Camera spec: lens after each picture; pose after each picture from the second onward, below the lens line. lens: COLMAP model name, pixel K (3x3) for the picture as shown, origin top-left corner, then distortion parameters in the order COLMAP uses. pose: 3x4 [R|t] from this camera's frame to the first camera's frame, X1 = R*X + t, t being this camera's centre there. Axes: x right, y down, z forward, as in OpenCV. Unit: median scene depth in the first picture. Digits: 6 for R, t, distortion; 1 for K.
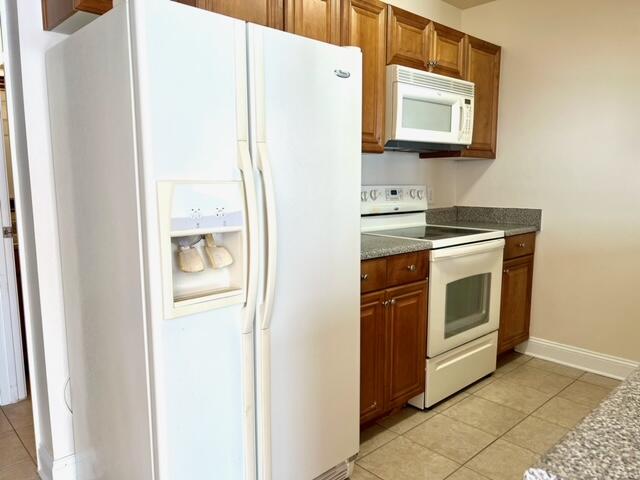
lens RADIAL K [[482.2, 0, 323.3], [0, 482.2, 243.0], [0, 0, 1]] dist [0.092019, -0.141609]
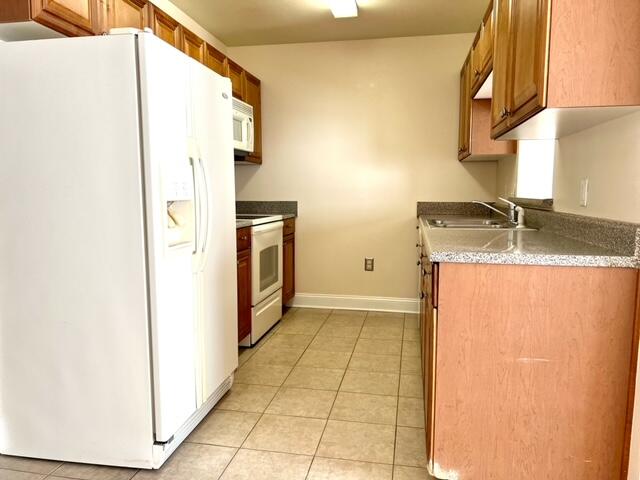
lens RADIAL K [[482.2, 0, 323.3], [0, 482.2, 243.0], [0, 0, 1]] dist [0.092019, -0.141609]
pose [[0.809754, -0.060215, 0.583672, -0.351721], [0.075904, 0.997112, -0.002436, 0.068074], [-0.581840, 0.046276, 0.811986, -0.191325]]
